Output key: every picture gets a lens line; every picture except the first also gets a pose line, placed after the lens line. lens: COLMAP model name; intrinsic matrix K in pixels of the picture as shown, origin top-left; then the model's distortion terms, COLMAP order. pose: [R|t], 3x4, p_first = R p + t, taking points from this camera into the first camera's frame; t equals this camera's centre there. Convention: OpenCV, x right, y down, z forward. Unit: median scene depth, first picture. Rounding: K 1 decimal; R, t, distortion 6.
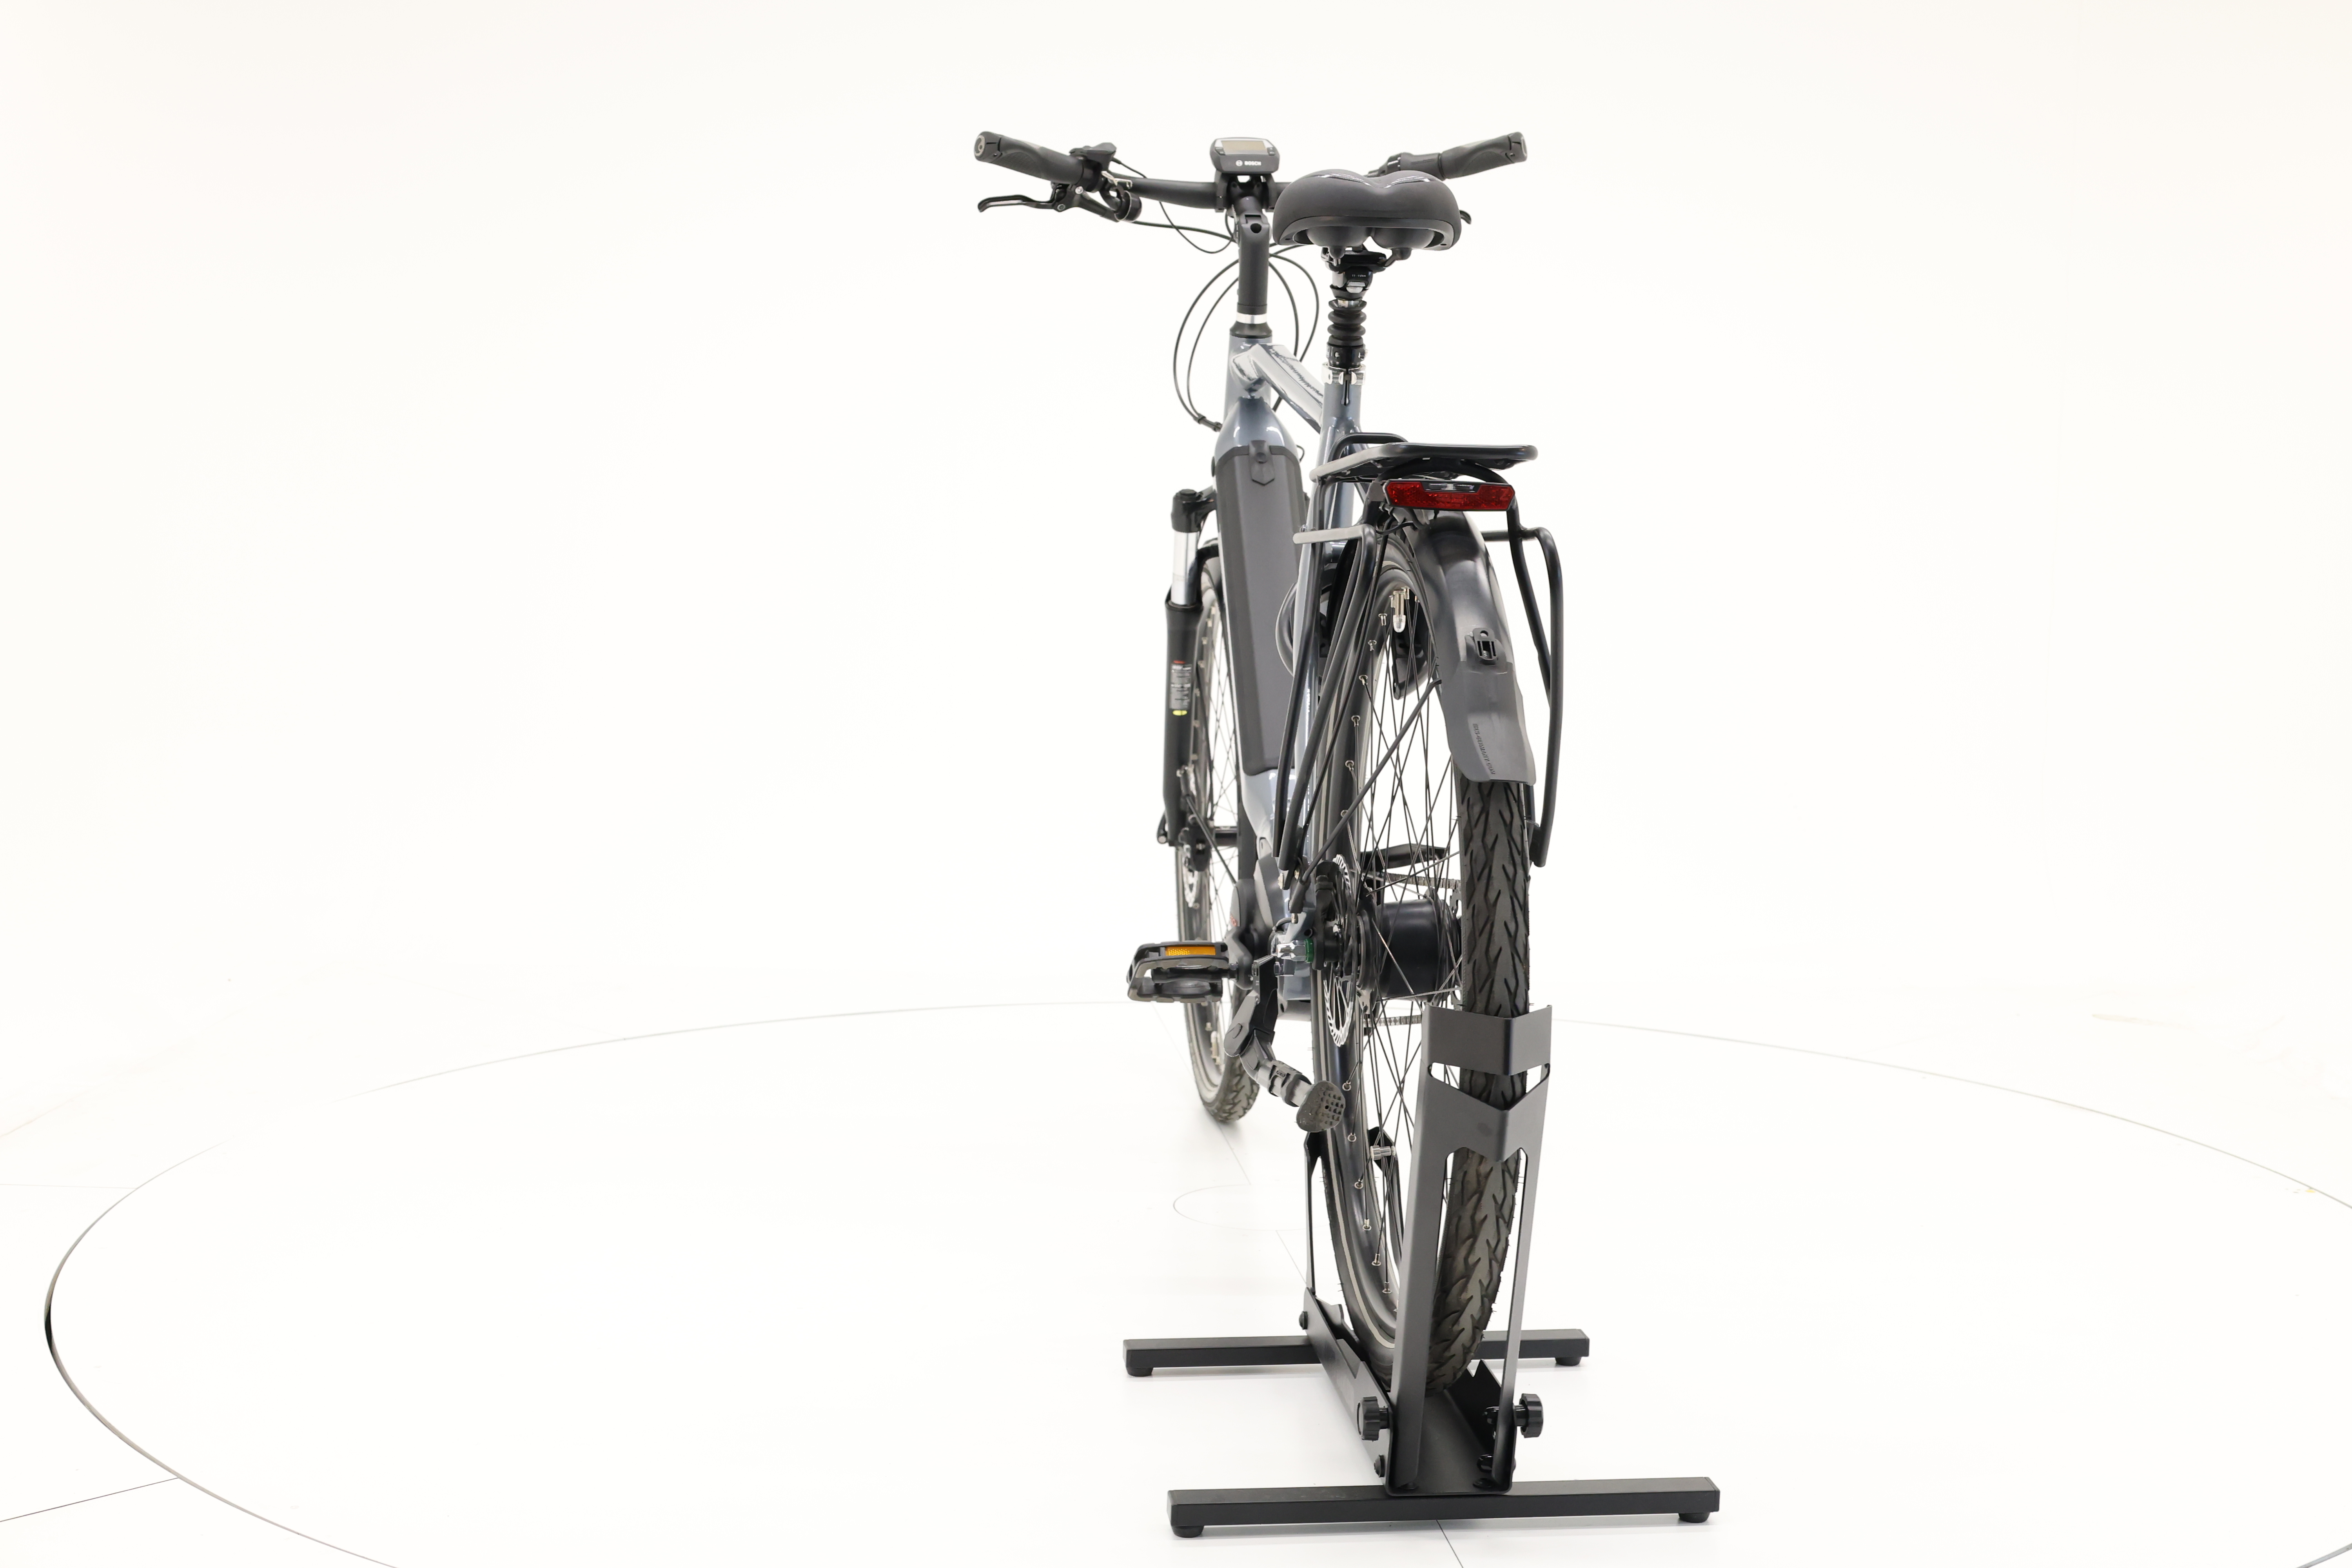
lens RADIAL K [[2661.4, 0, 1170.3], [0, 2661.4, 789.6], [0, 0, 1]] dist [0.016248, 0.000000]
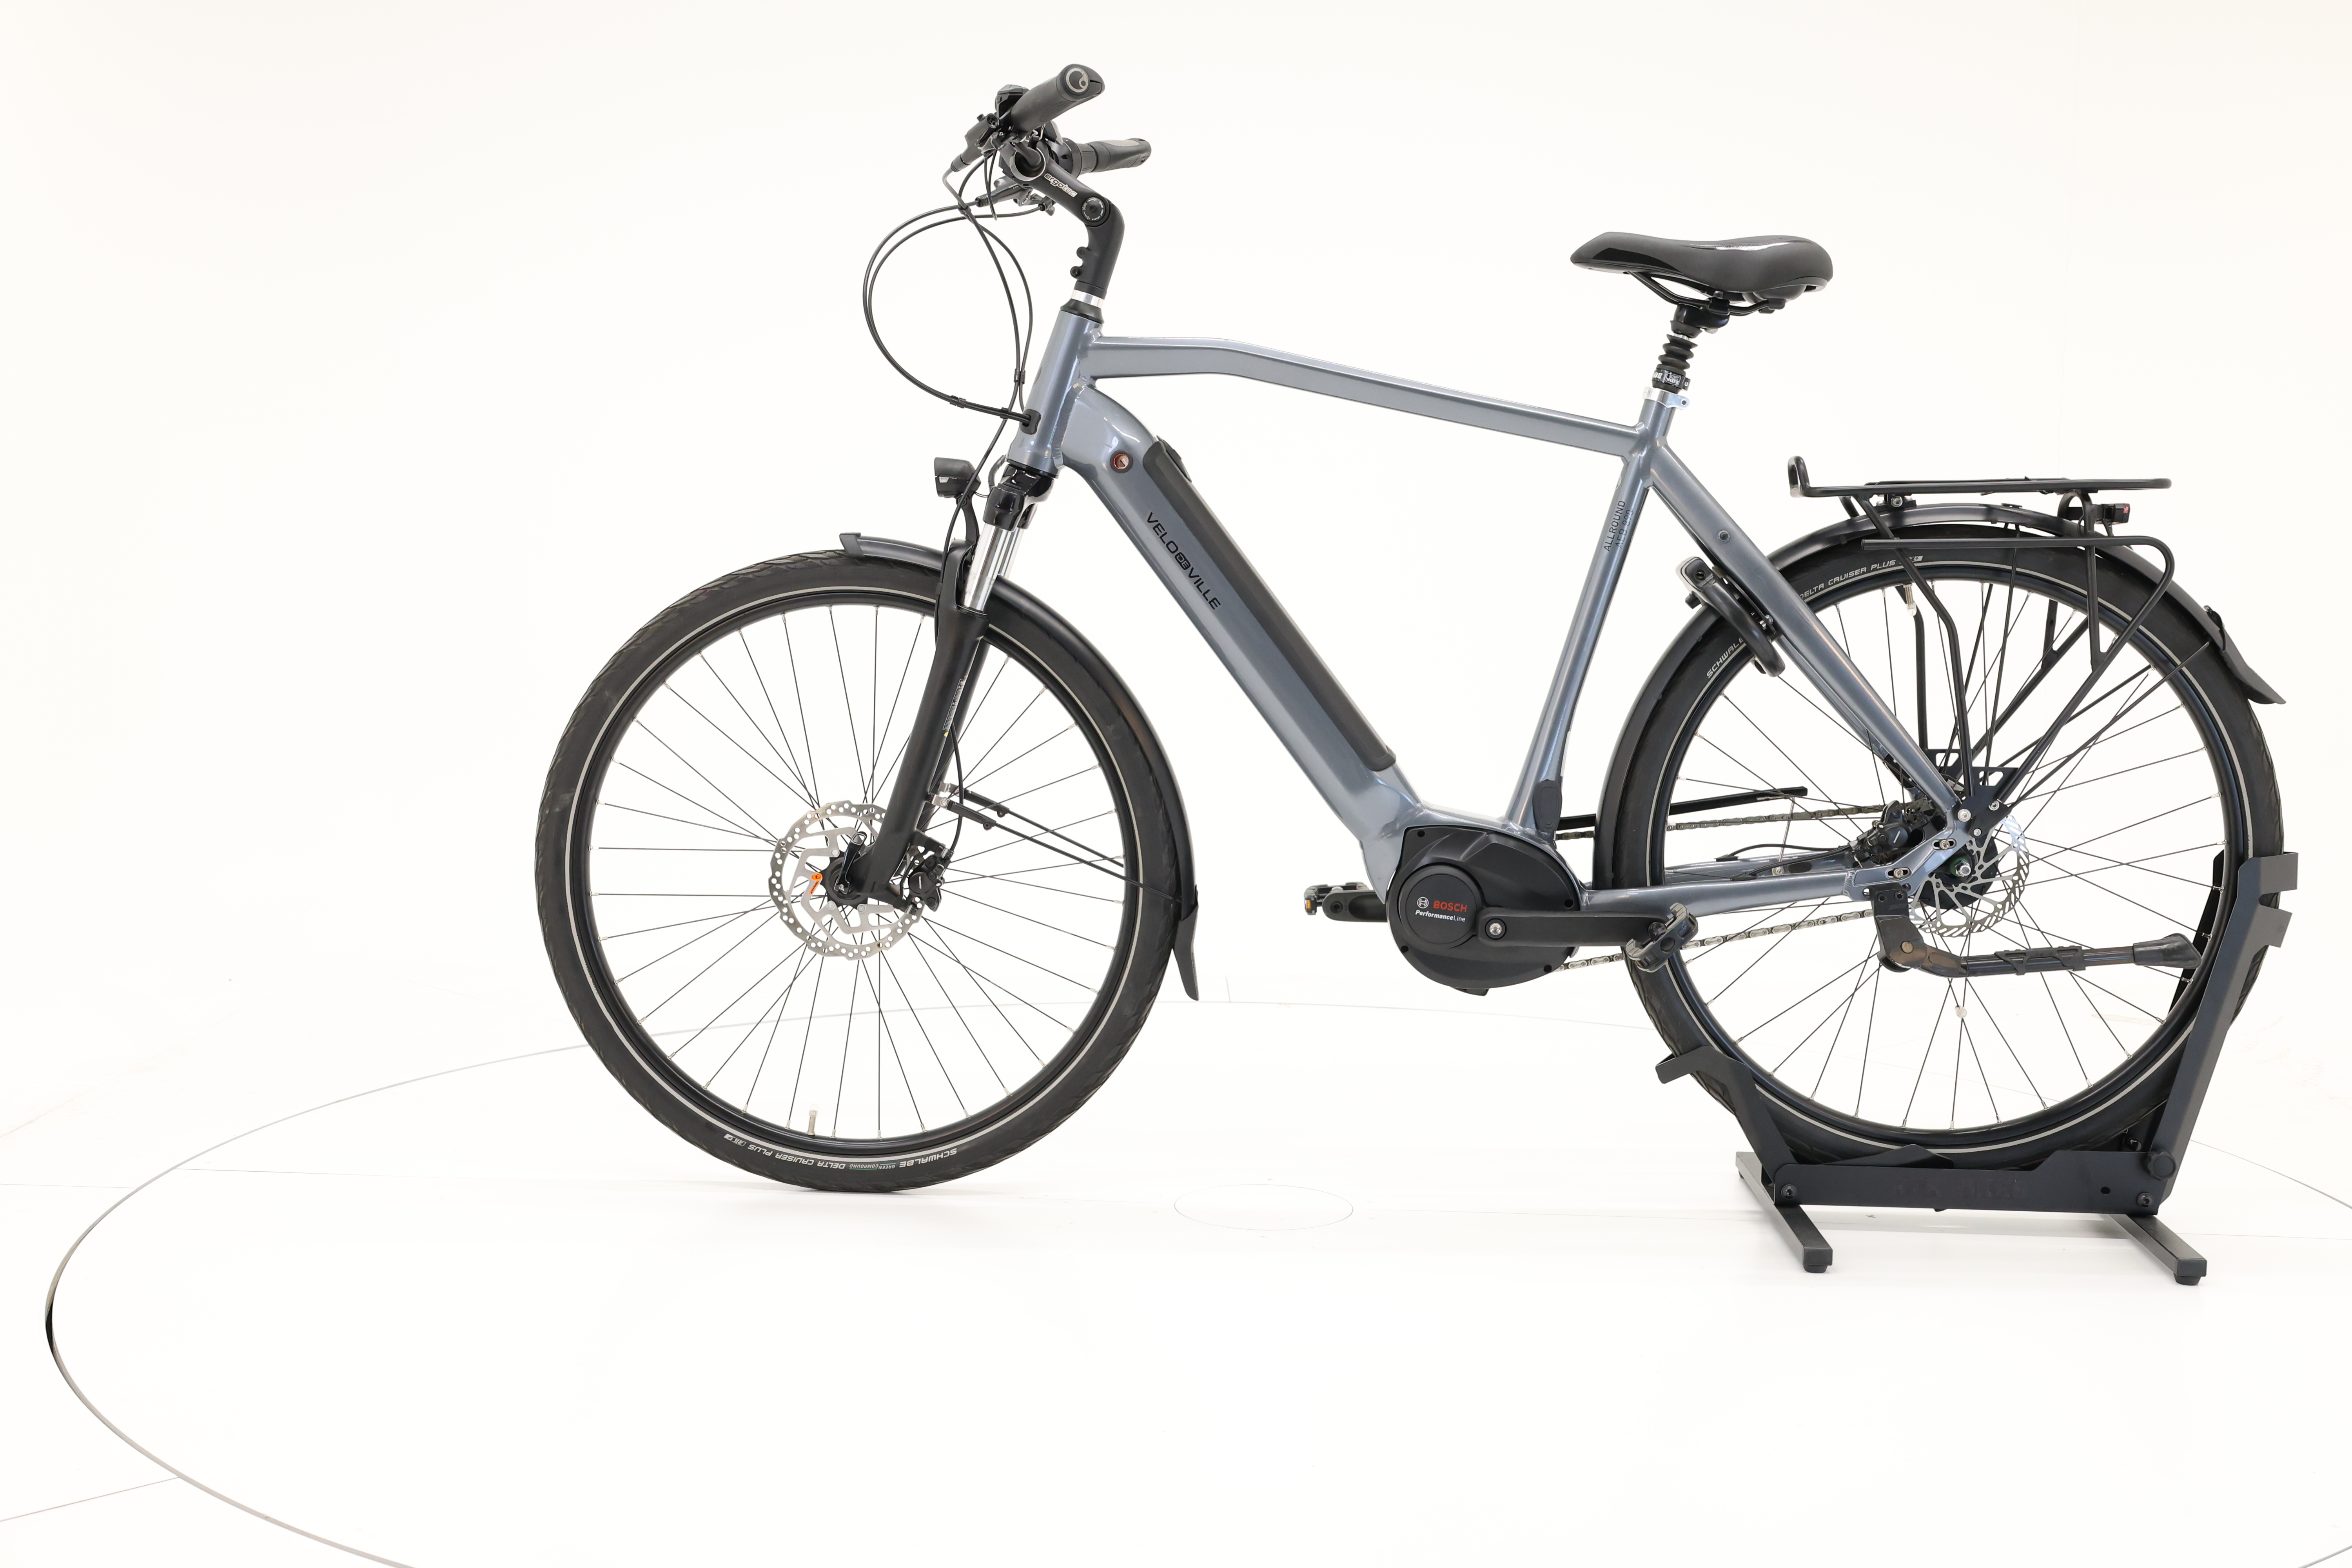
lens RADIAL K [[2661.4, 0, 1191.7], [0, 2661.4, 769.7], [0, 0, 1]] dist [0.016248, 0.000000]
pose [[0.161161, -0.109665, 0.980816, -1.125499], [0.085452, 0.991626, 0.096833, -0.126113], [-0.983222, 0.068207, 0.169182, 1.022250]]
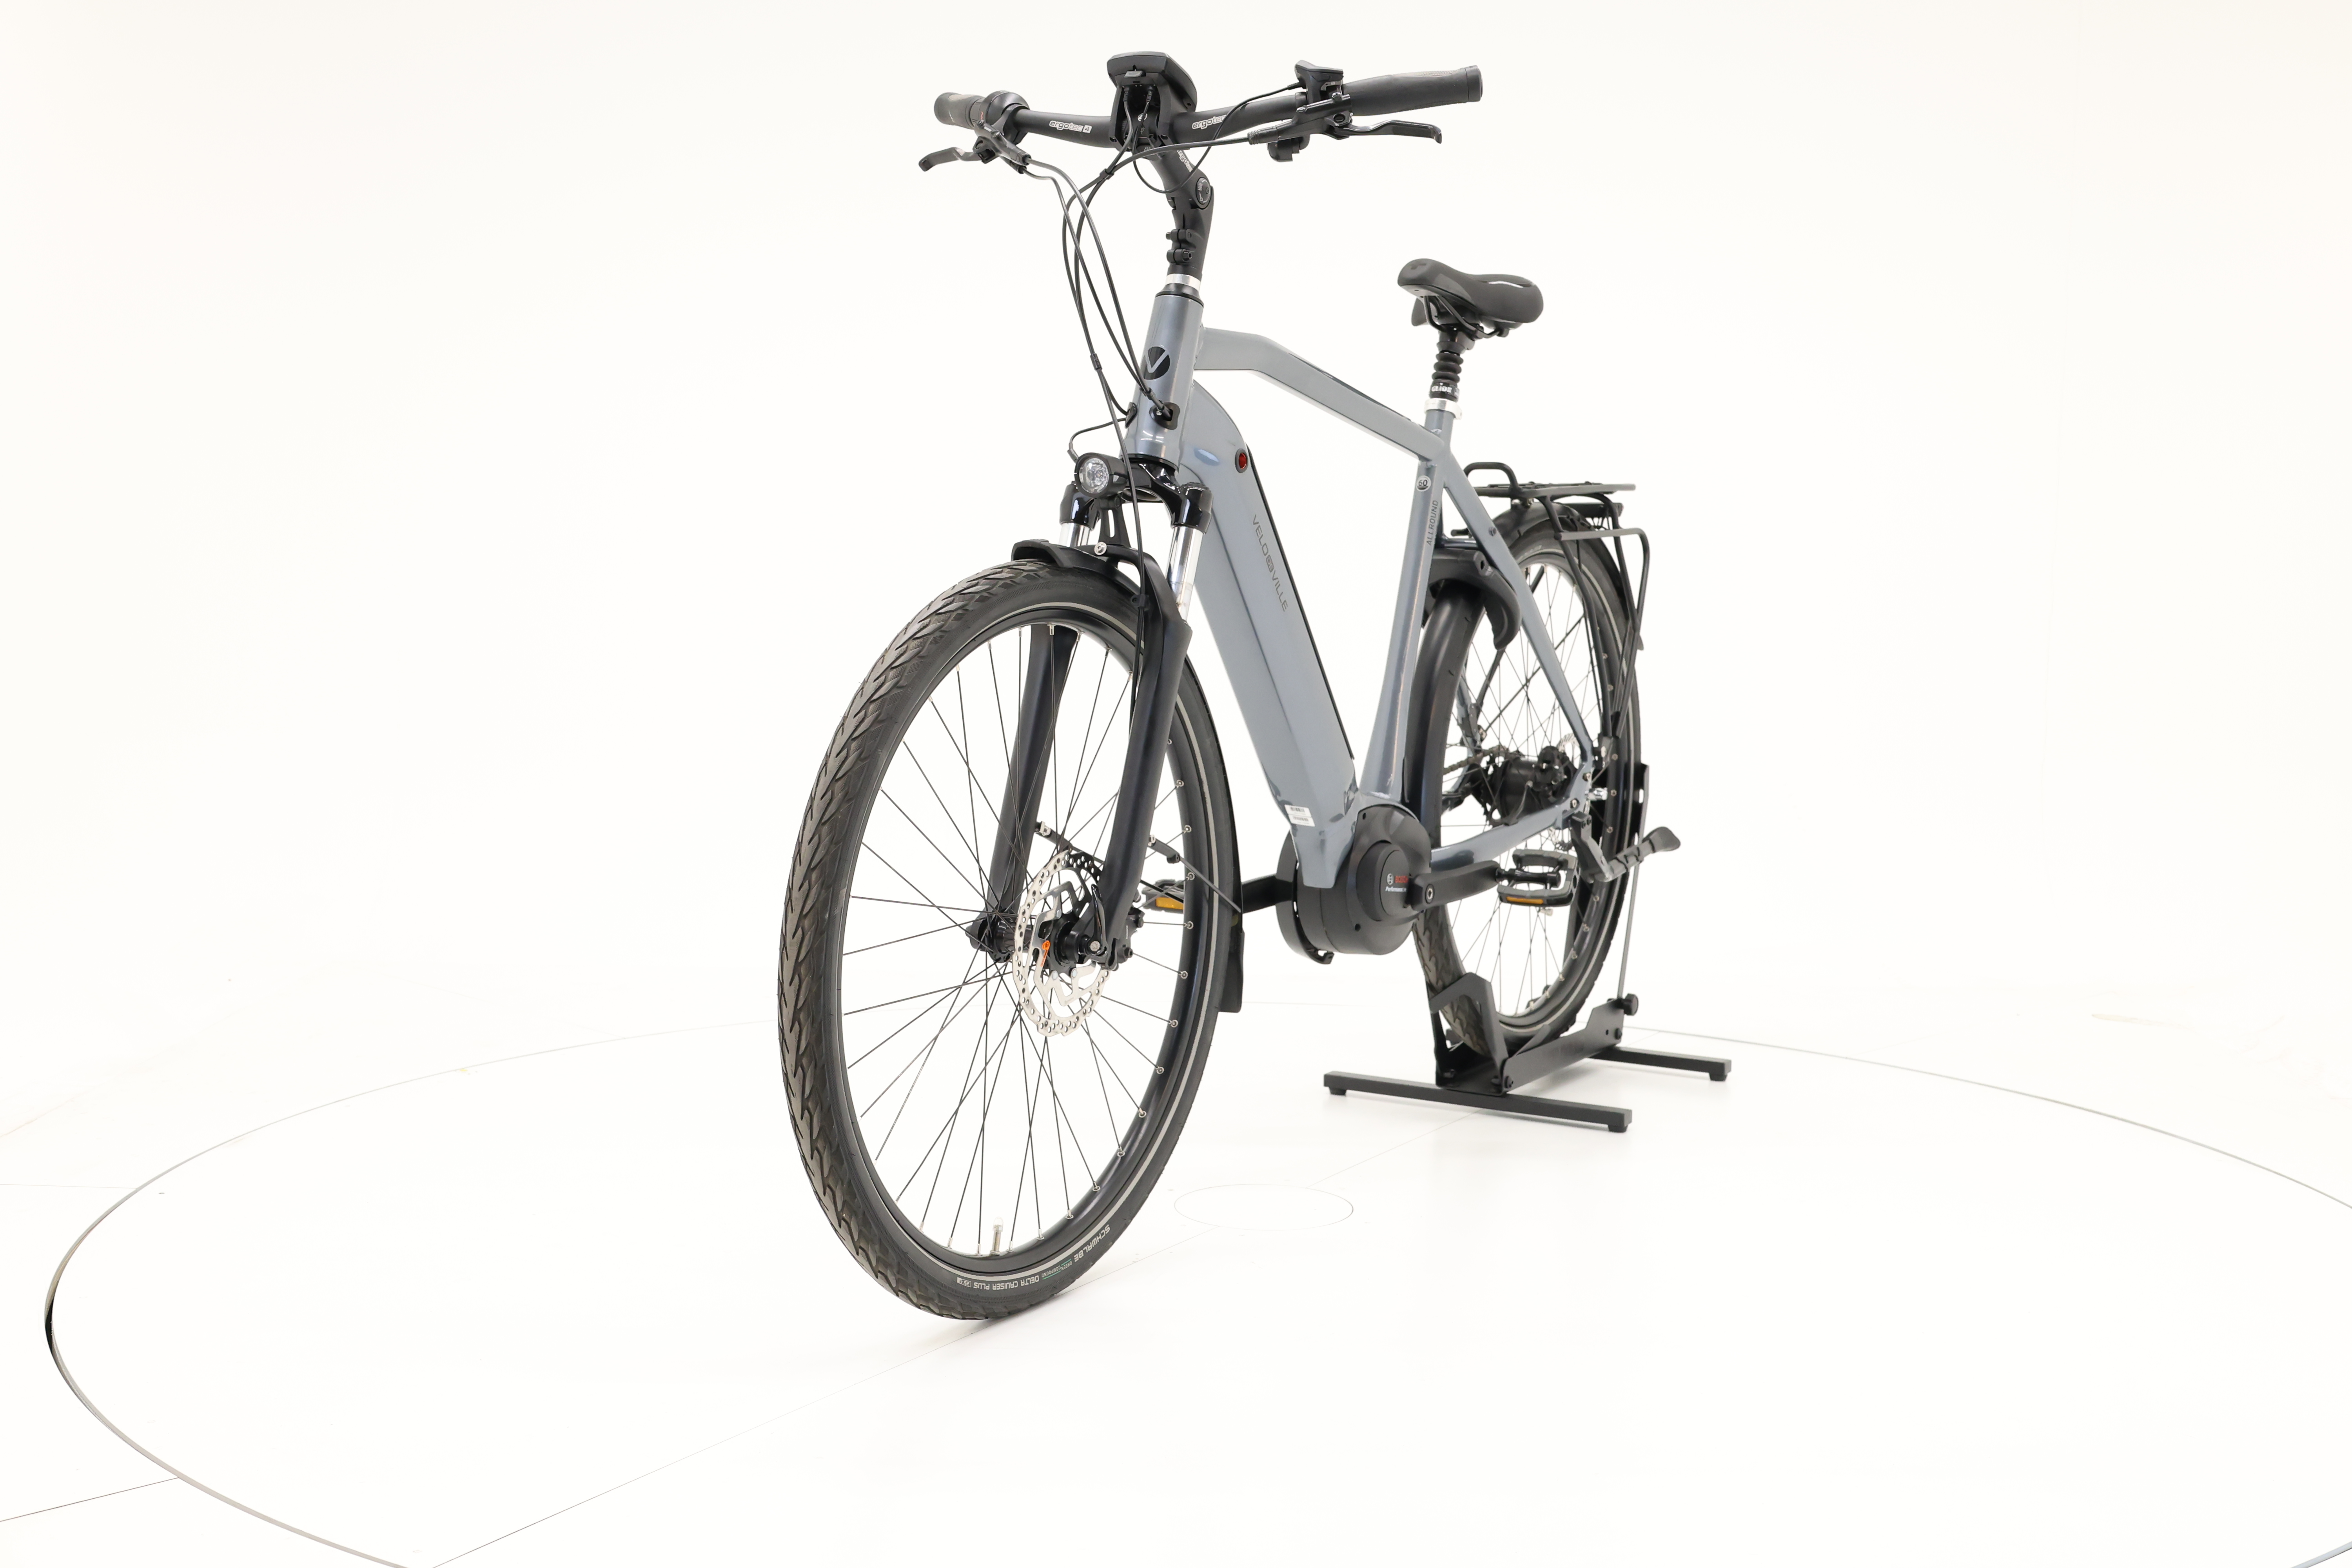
lens RADIAL K [[2661.4, 0, 1190.3], [0, 2661.4, 806.4], [0, 0, 1]] dist [0.016248, 0.000000]
pose [[-0.802354, -0.093122, 0.589539, -0.626429], [0.031355, 0.979813, 0.197442, -0.227672], [-0.596024, 0.176903, -0.783237, 2.141544]]
